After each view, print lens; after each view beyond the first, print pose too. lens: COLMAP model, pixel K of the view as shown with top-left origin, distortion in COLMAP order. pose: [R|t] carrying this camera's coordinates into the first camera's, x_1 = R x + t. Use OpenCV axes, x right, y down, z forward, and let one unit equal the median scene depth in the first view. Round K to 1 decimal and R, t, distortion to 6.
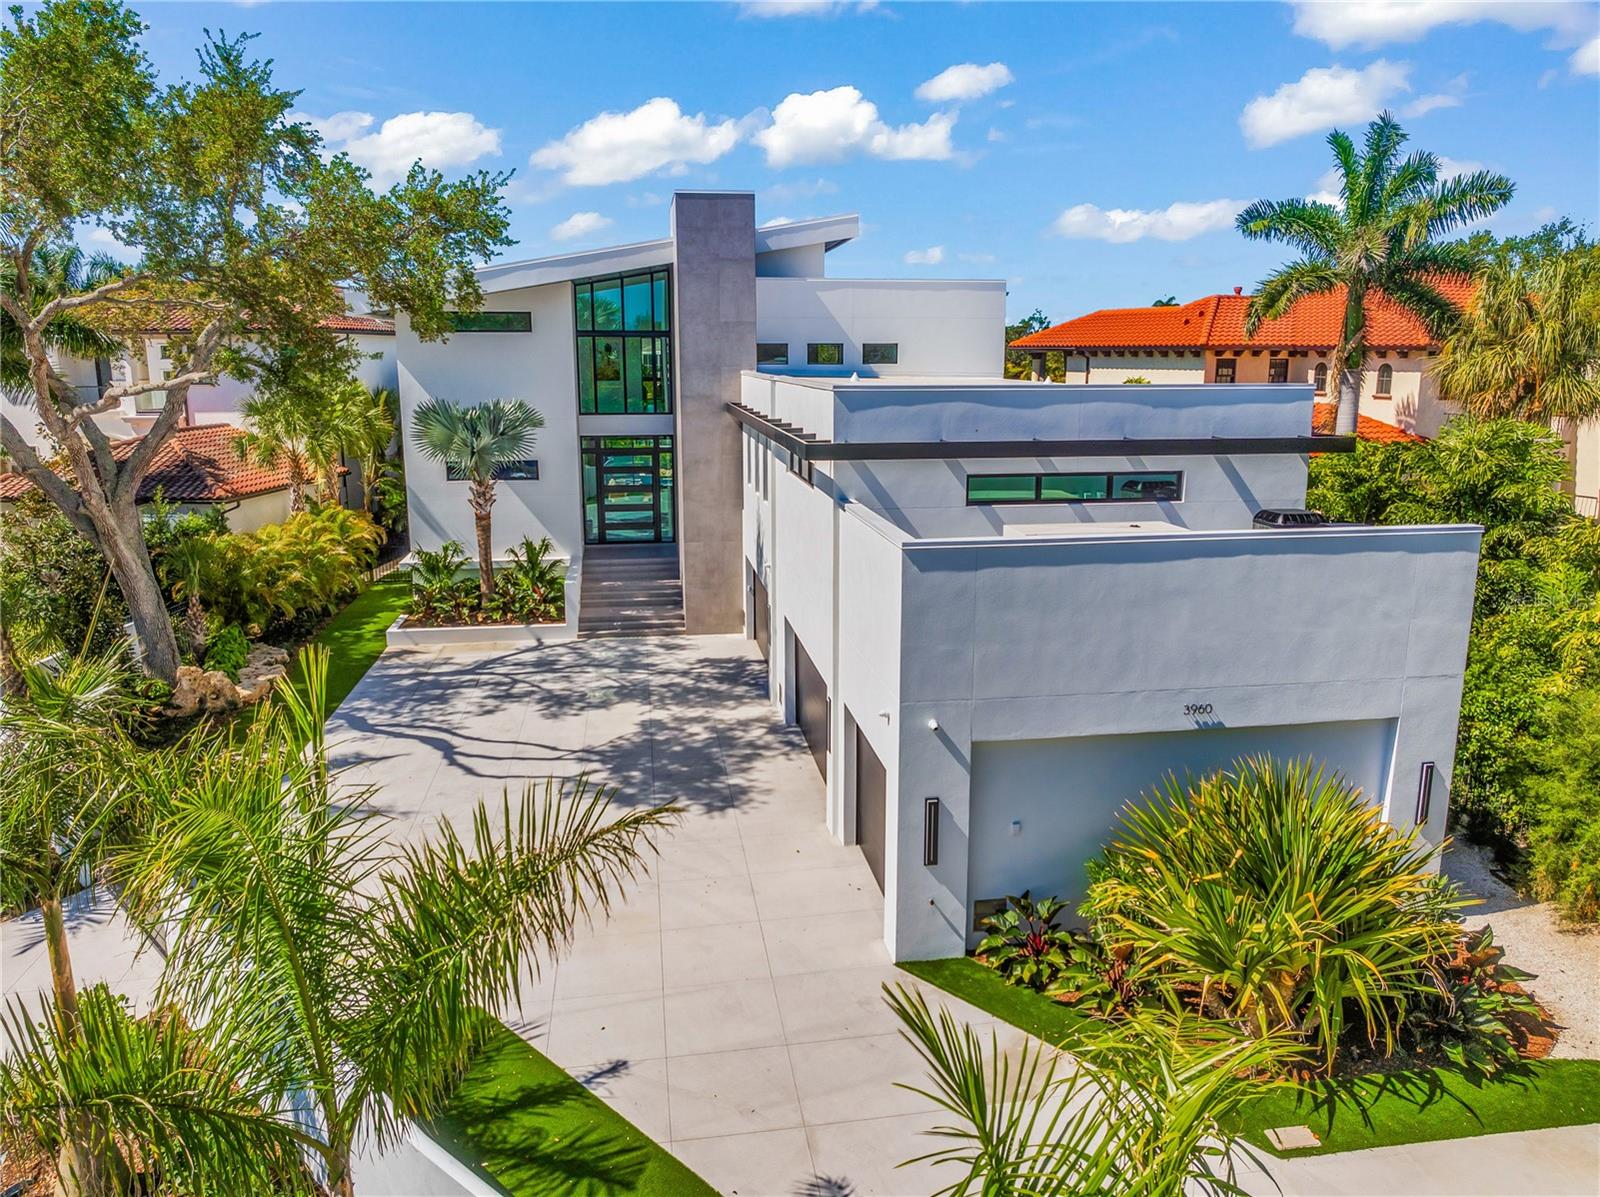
lens RADIAL K [[1126.4, 0, 804.9], [0, 1126.4, 592.5], [0, 0, 1]] dist [-0.050365, -0.000266]
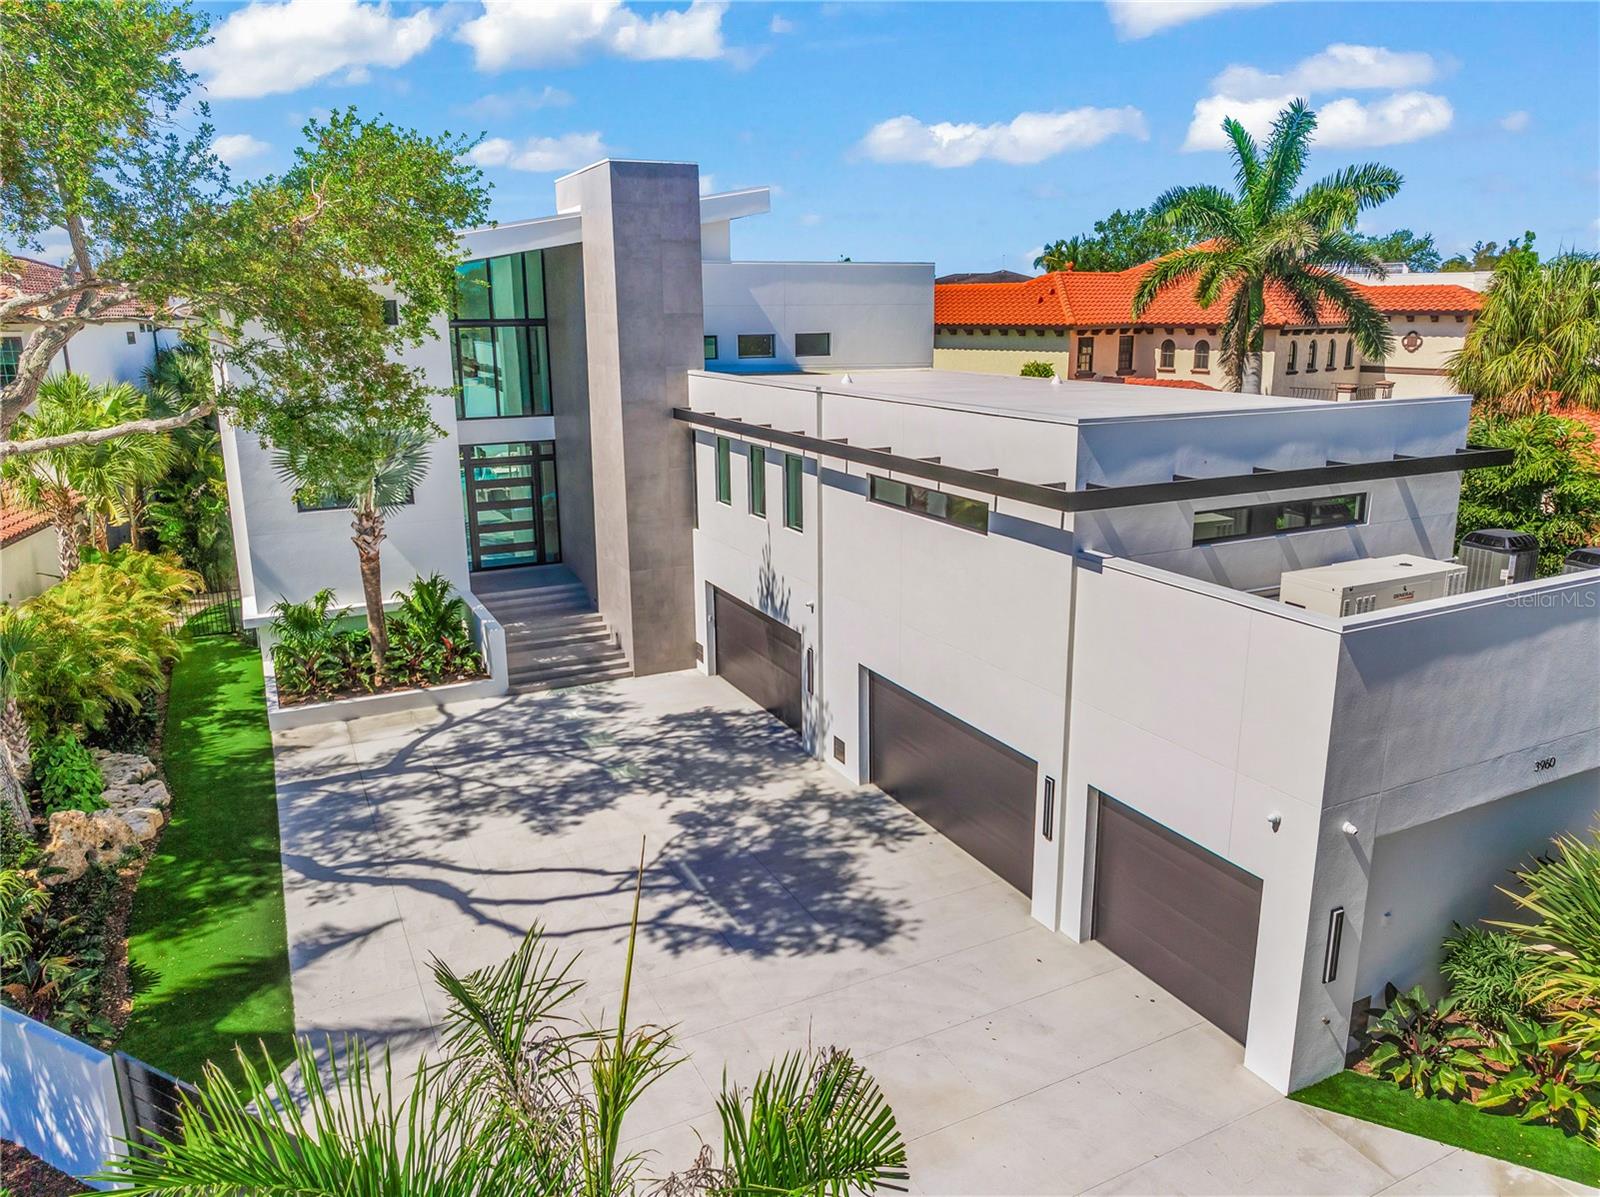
lens RADIAL K [[1126.1, 0, 798.3], [0, 1126.1, 576.6], [0, 0, 1]] dist [-0.055814, -0.003026]
pose [[0.952940, -0.077630, 0.293051, -0.402979], [0.070962, 0.996922, 0.033336, -0.102905], [-0.294737, -0.010972, 0.955515, 0.242435]]
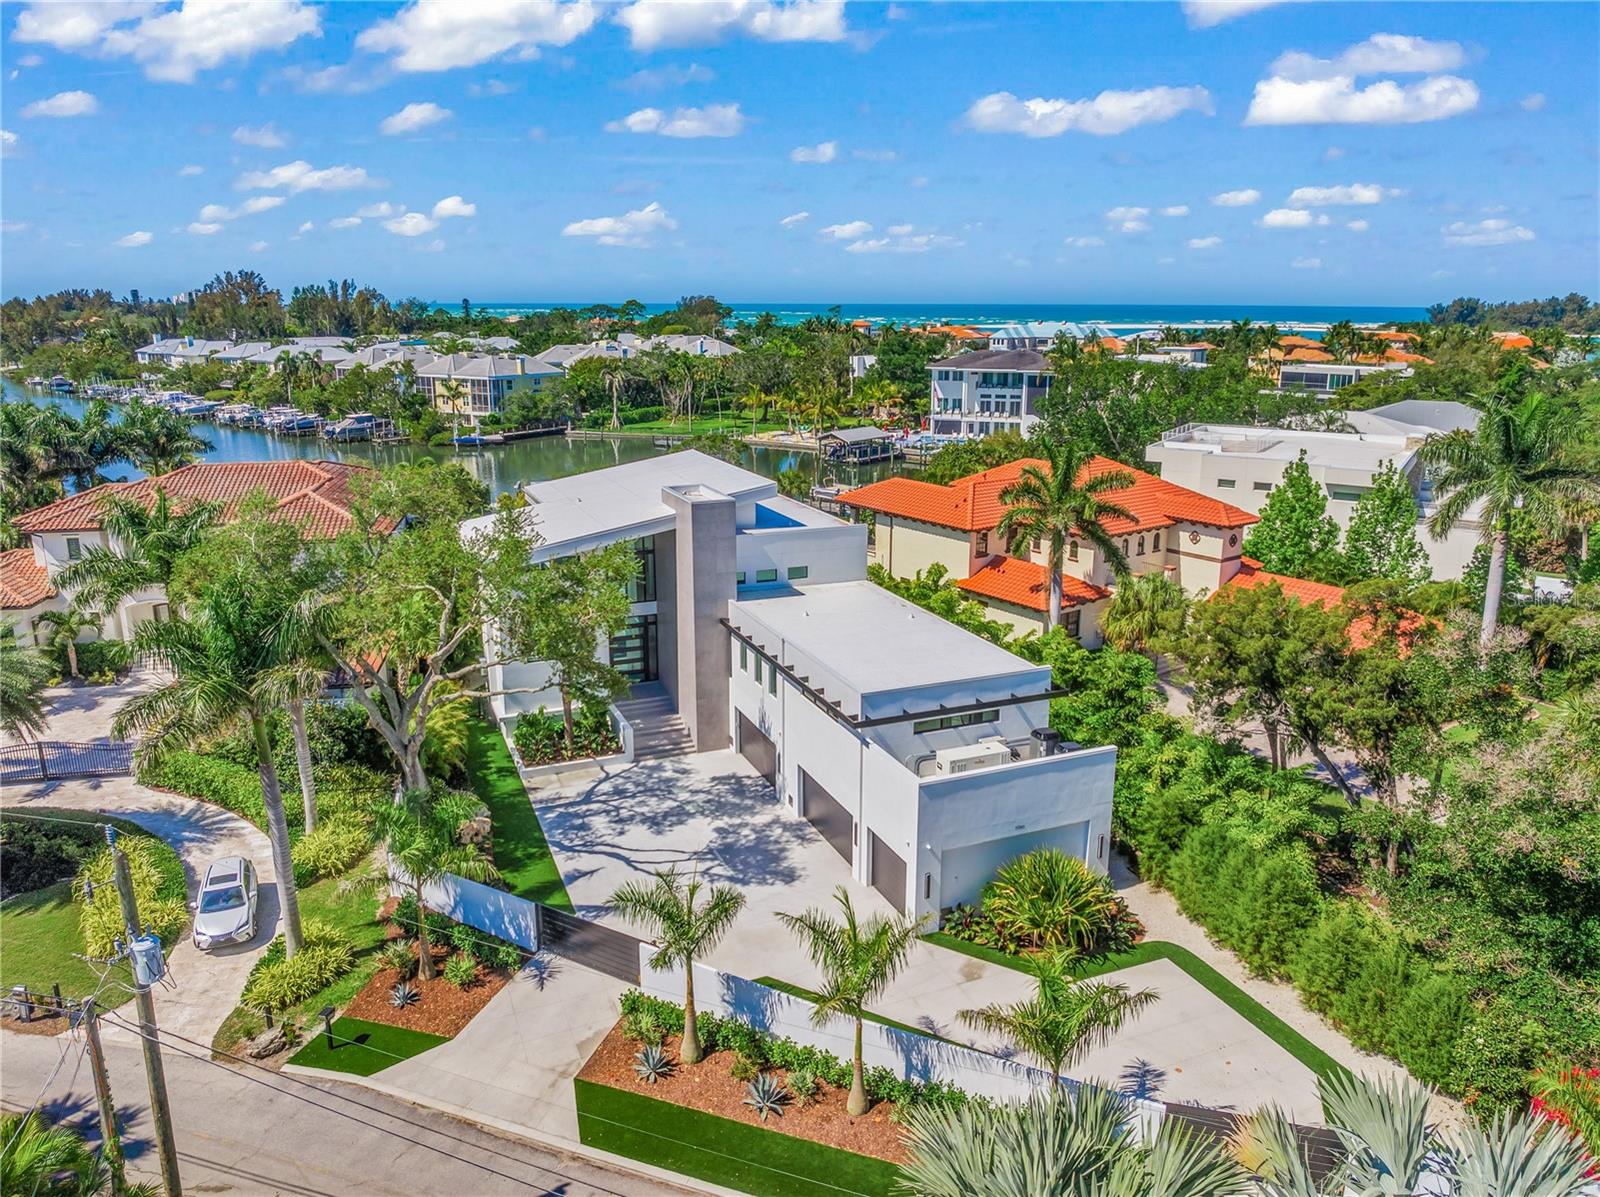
lens RADIAL K [[1126.4, 0, 804.9], [0, 1126.4, 592.5], [0, 0, 1]] dist [-0.050365, -0.000266]
pose [[0.967378, -0.056226, 0.247021, -0.608783], [0.044569, 0.997624, 0.052533, -0.489223], [-0.249388, -0.039810, 0.967585, -1.128496]]
